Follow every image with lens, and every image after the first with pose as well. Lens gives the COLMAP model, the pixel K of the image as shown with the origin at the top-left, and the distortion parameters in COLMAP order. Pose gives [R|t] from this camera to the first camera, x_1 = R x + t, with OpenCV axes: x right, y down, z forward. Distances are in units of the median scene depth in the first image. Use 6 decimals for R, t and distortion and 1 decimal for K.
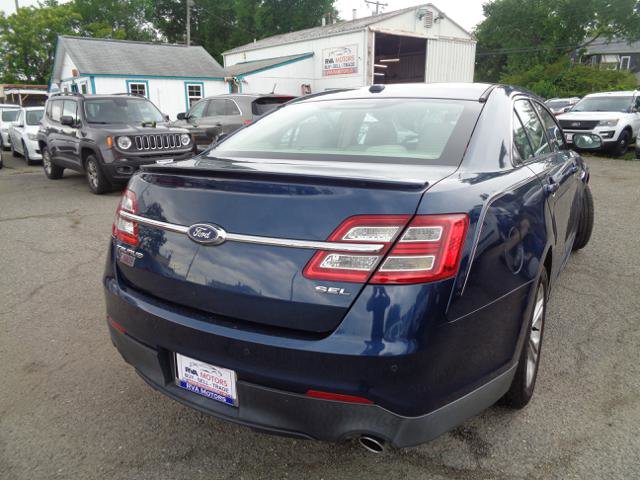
lens RADIAL K [[477.0, 0, 320.0], [0, 477.0, 240.0], [0, 0, 1]] dist [-0.007042, 0.007769]
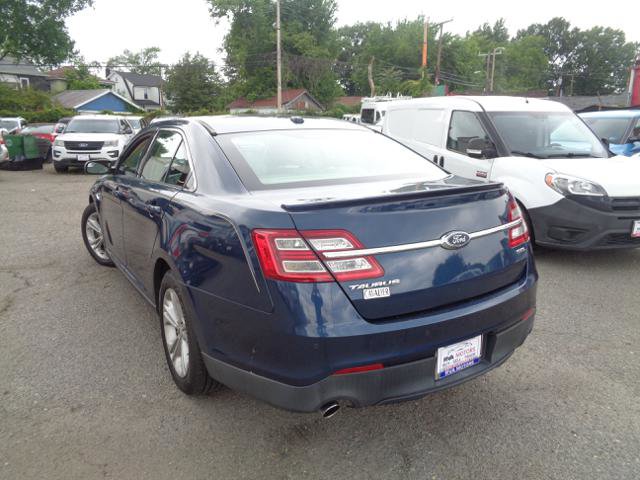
lens RADIAL K [[477.0, 0, 320.0], [0, 477.0, 240.0], [0, 0, 1]] dist [-0.007042, 0.007769]
pose [[0.437562, -0.188169, 0.879279, -0.169492], [0.221730, 0.970242, 0.097294, -0.024214], [-0.871421, 0.152391, 0.466264, 0.081668]]
